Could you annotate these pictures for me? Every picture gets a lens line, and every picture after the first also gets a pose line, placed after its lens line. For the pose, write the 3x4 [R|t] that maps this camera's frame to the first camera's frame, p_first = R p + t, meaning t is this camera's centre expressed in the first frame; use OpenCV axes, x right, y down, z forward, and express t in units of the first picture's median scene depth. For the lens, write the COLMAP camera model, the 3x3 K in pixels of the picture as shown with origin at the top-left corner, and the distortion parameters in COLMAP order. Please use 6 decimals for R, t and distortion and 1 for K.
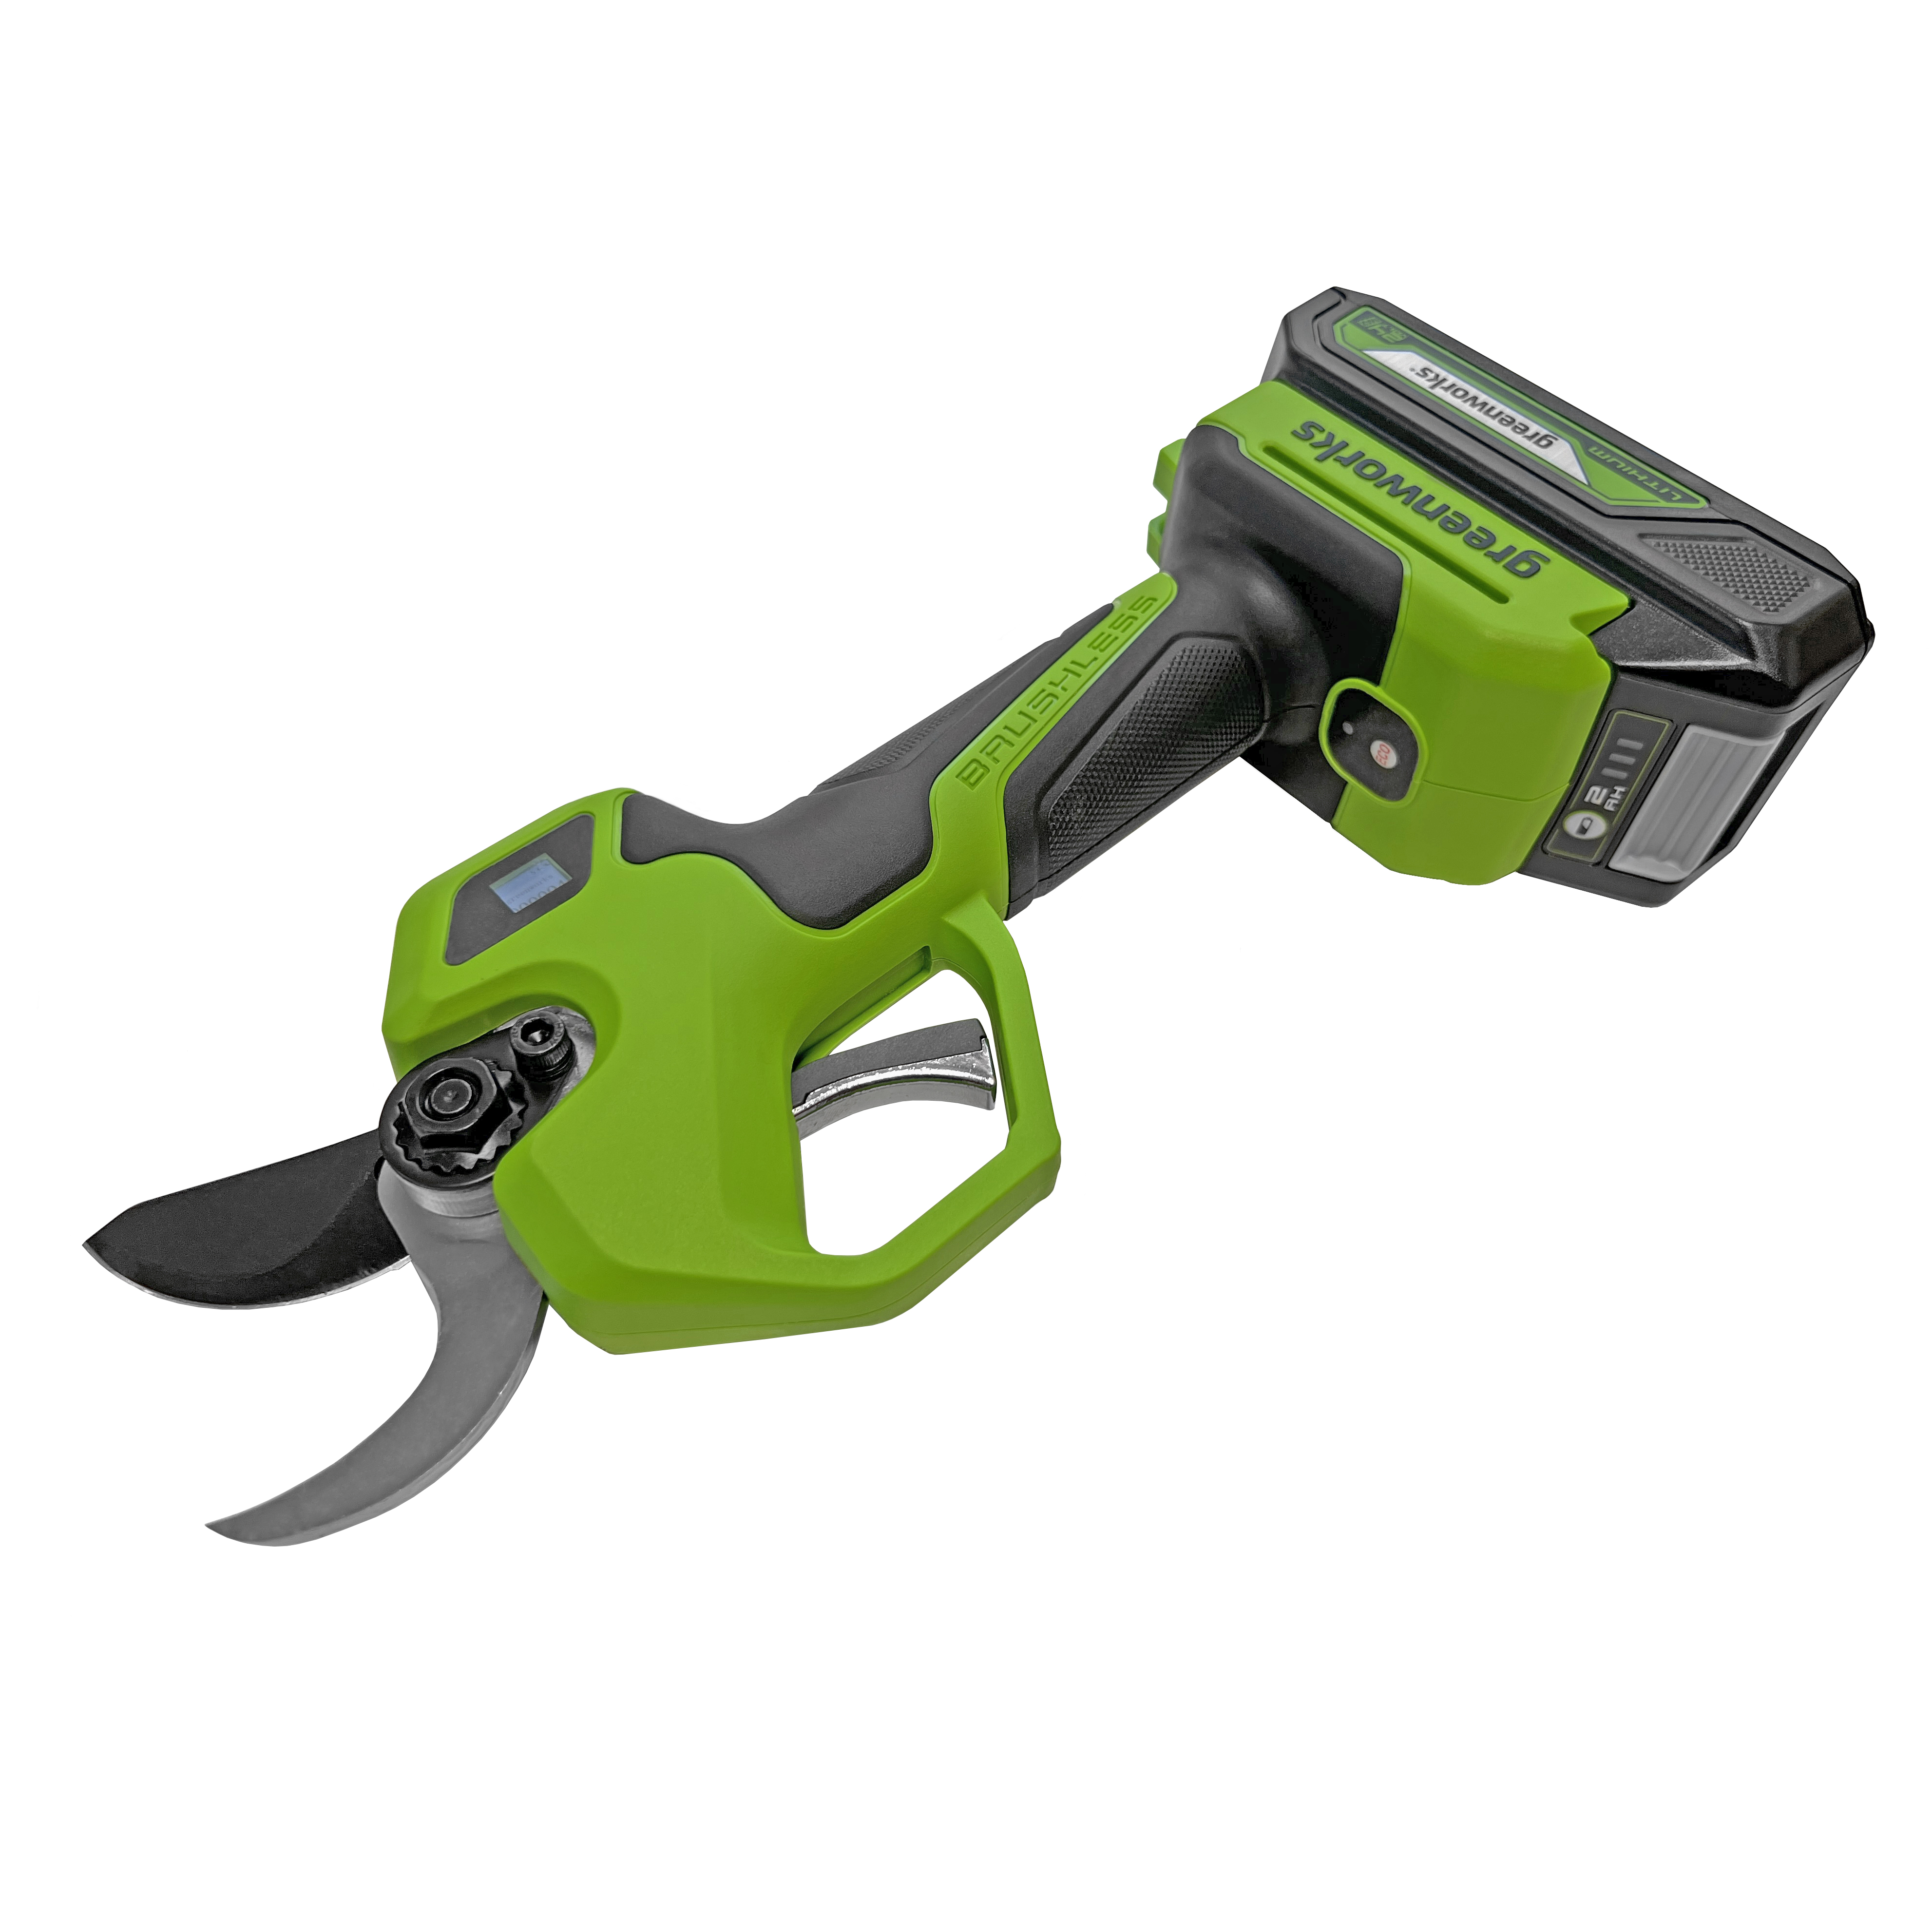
lens RADIAL K [[1404.3, 0, 998.6], [0, 1404.3, 915.4], [0, 0, 1]] dist [-0.005222, 0.003548]
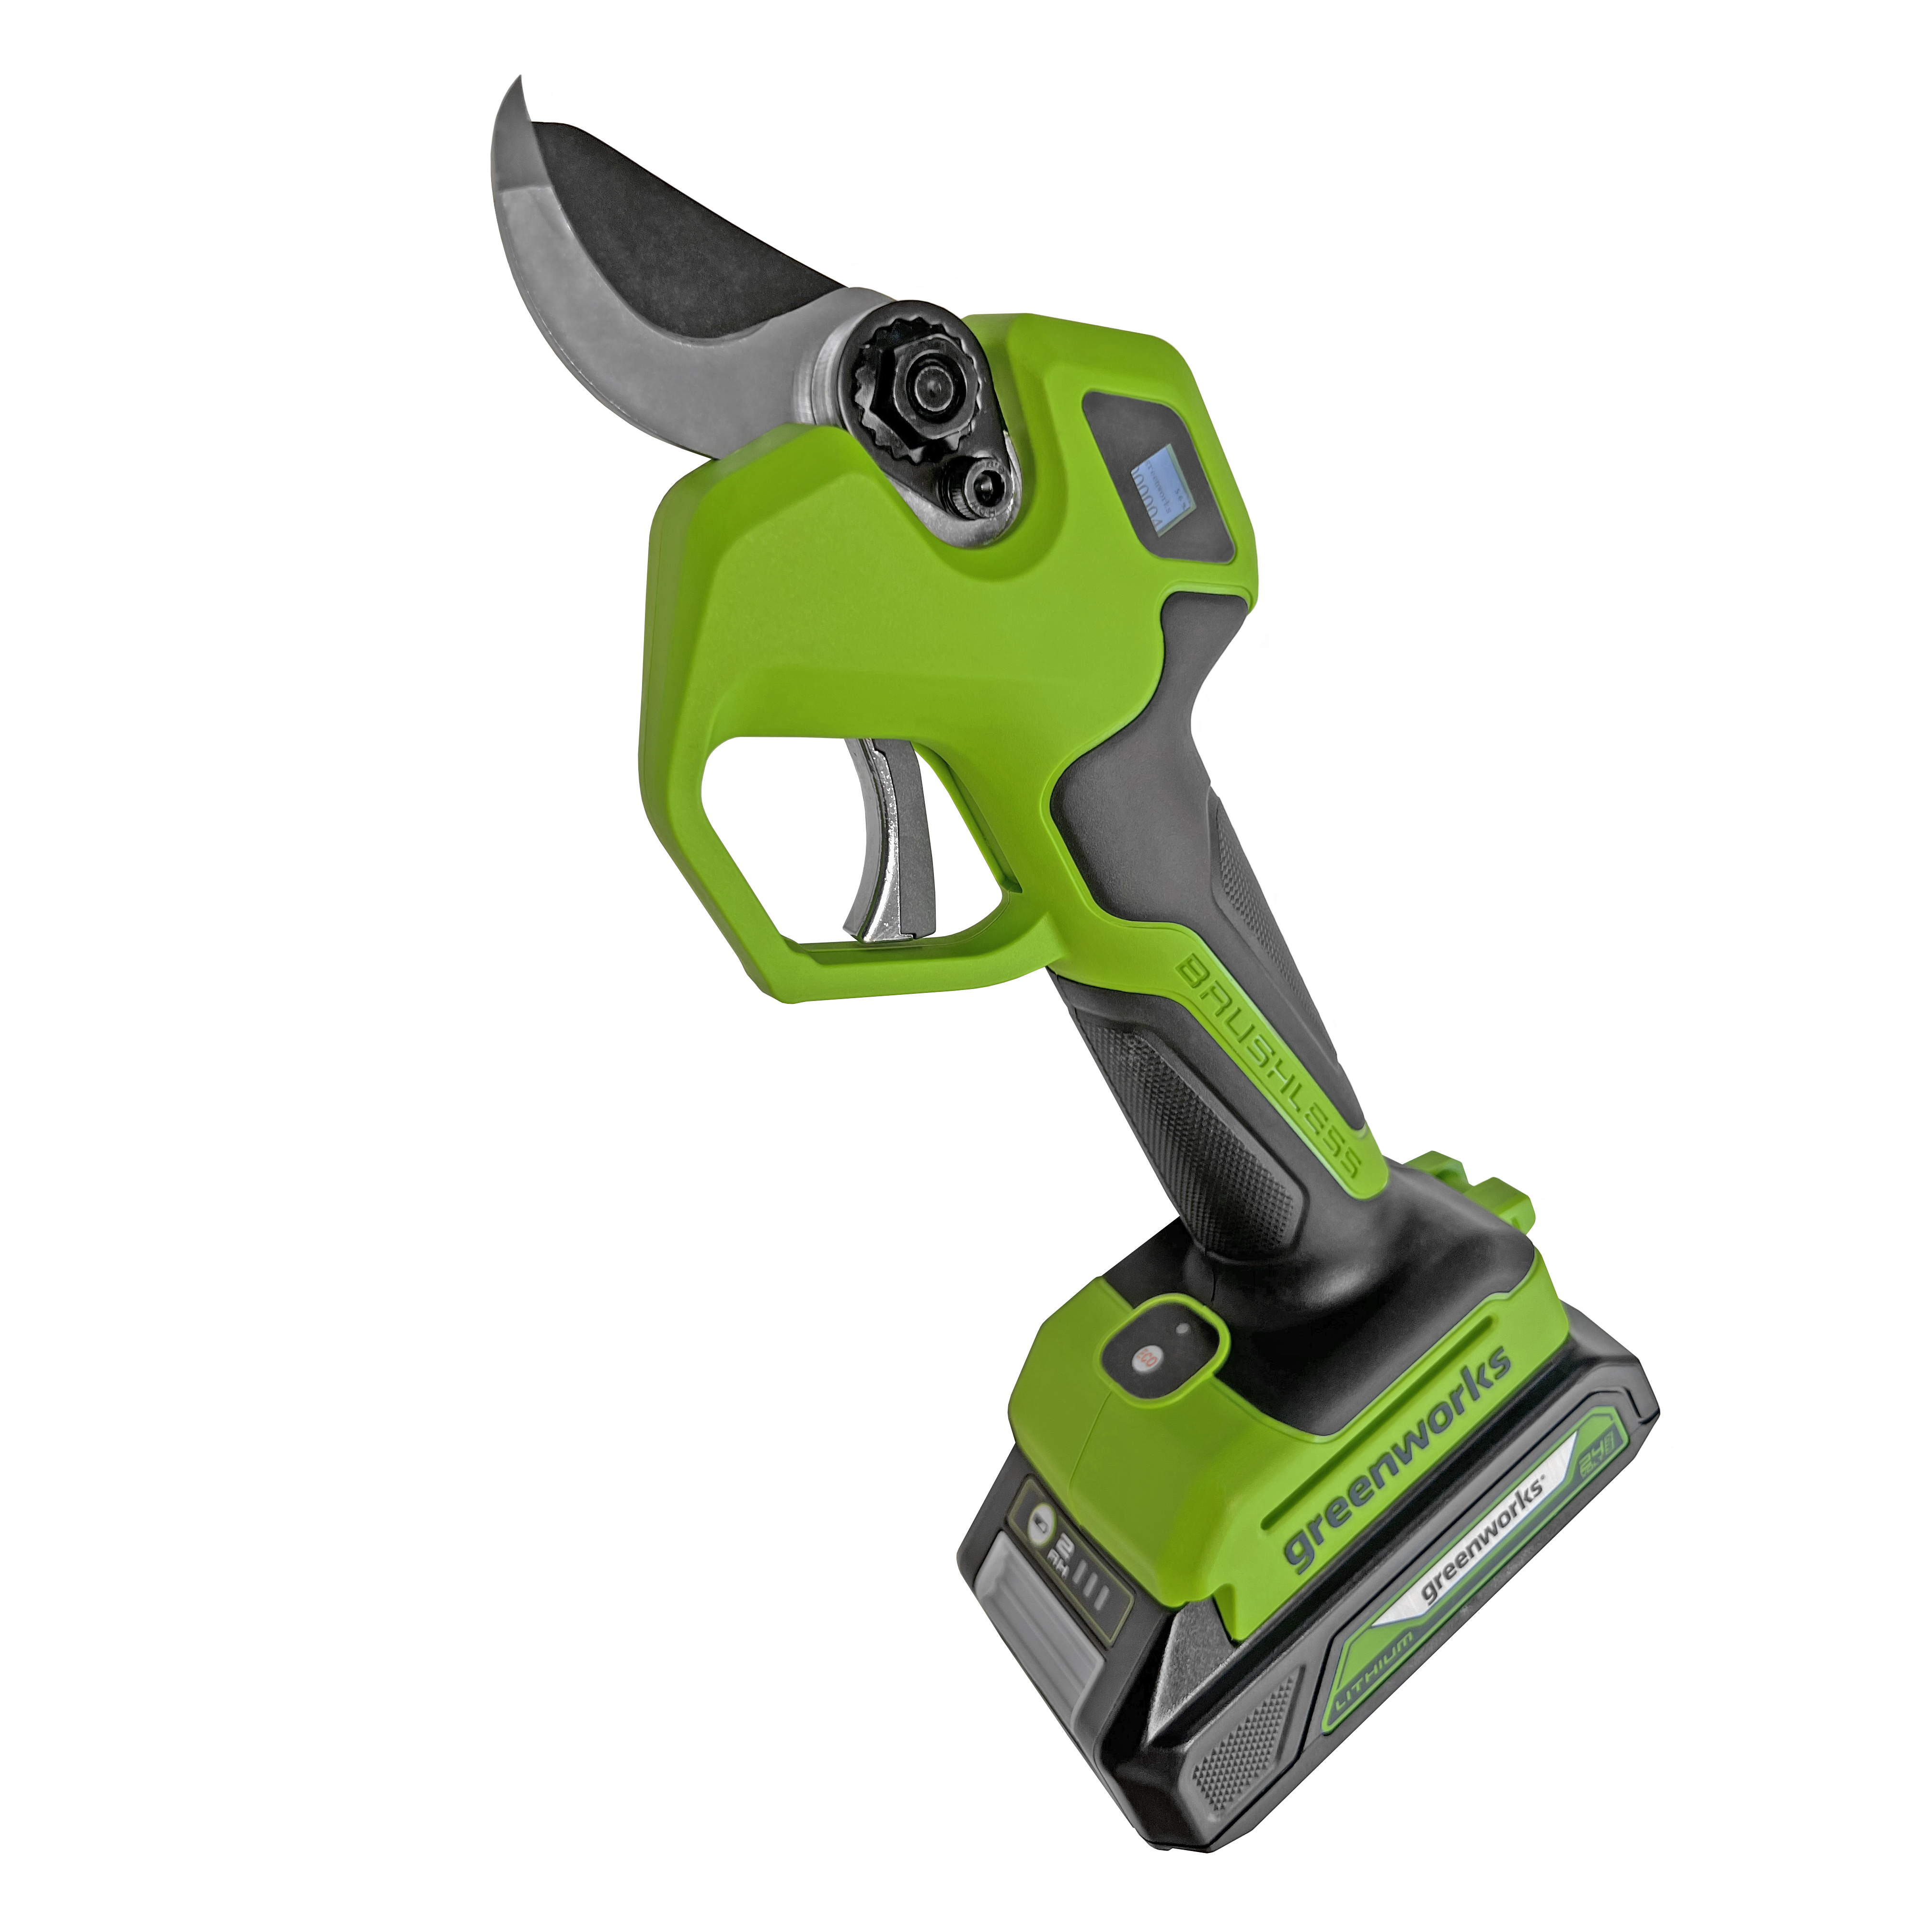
lens RADIAL K [[1404.3, 0, 998.6], [0, 1404.3, 915.4], [0, 0, 1]] dist [-0.005222, 0.003548]
pose [[-0.184431, 0.974977, 0.124117, -0.139467], [-0.971398, -0.200041, 0.127940, -0.081367], [0.149567, -0.096971, 0.983985, 0.046190]]
